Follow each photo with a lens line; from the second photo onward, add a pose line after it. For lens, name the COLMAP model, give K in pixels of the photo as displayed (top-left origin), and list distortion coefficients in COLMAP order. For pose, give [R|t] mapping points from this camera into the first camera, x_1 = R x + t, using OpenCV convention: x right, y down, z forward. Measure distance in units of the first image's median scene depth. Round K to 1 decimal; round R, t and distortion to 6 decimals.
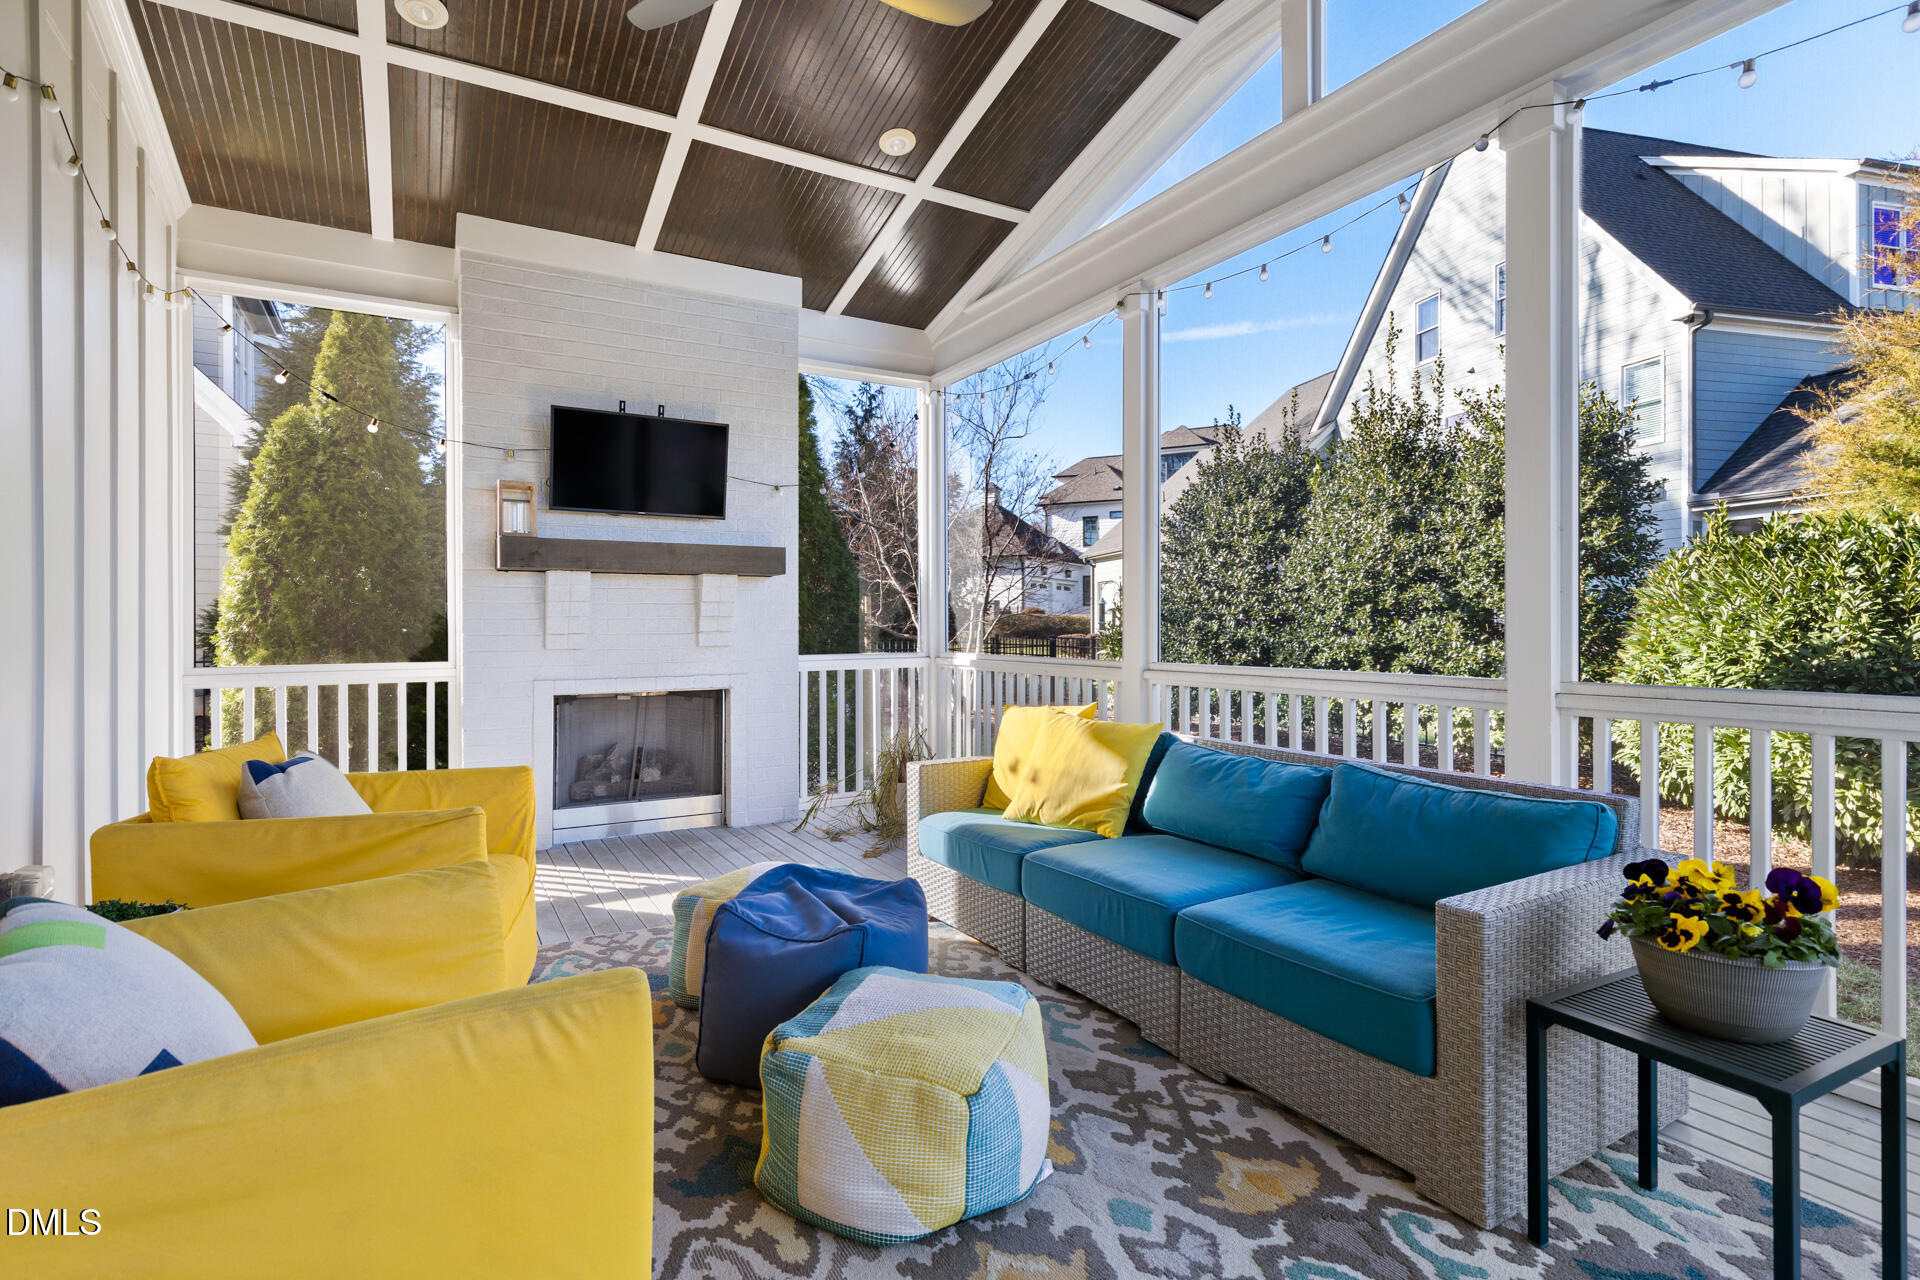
lens RADIAL K [[938.9, 0, 971.6], [0, 938.9, 629.6], [0, 0, 1]] dist [0.000889, 0.000051]
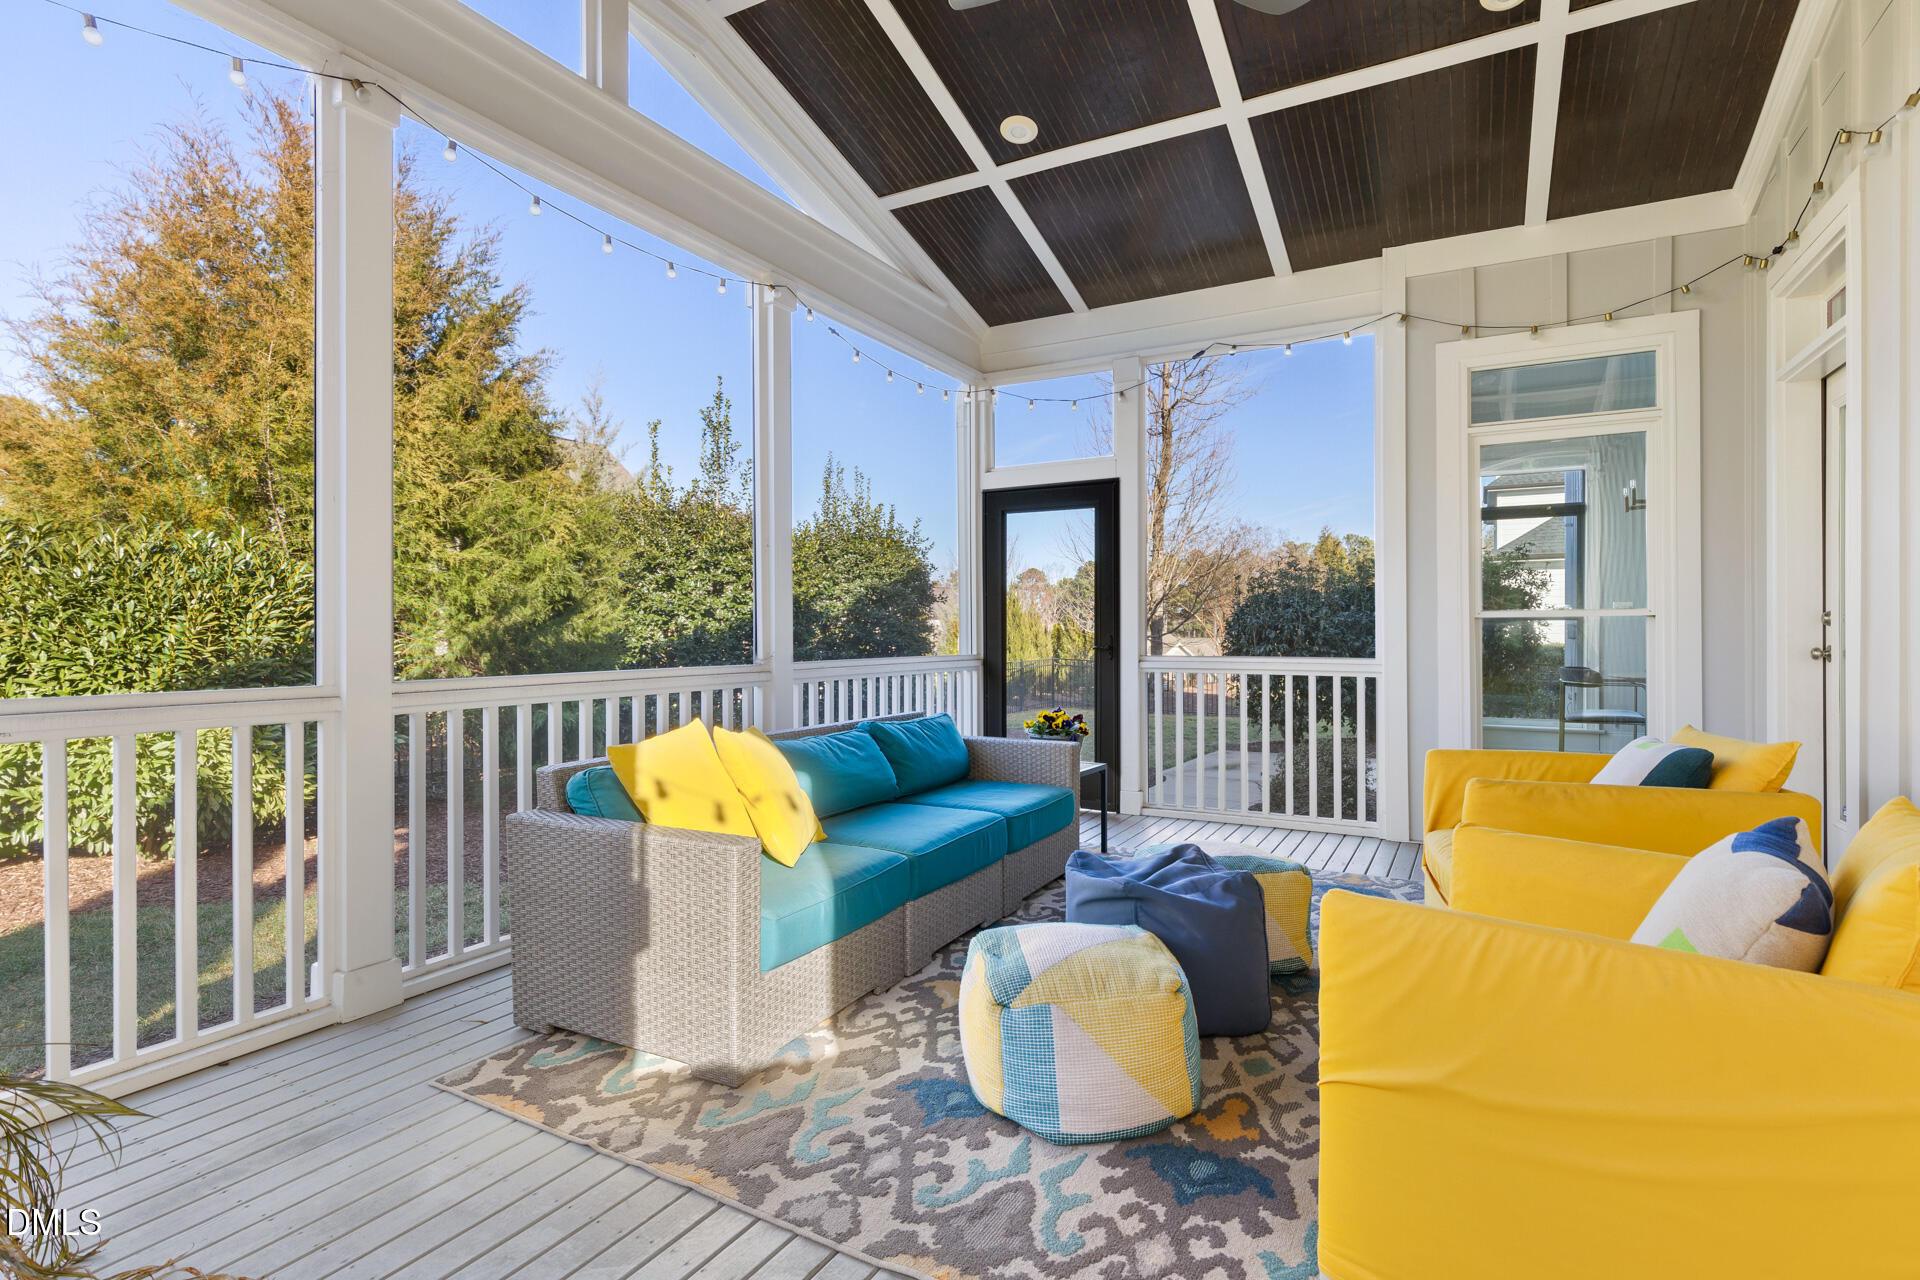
lens RADIAL K [[938.9, 0, 971.6], [0, 938.9, 629.6], [0, 0, 1]] dist [0.000889, 0.000051]
pose [[-0.522386, 0.010580, 0.852644, -0.824911], [0.014834, 0.999884, -0.003319, 0.009793], [-0.852580, 0.010914, -0.522482, 1.479271]]
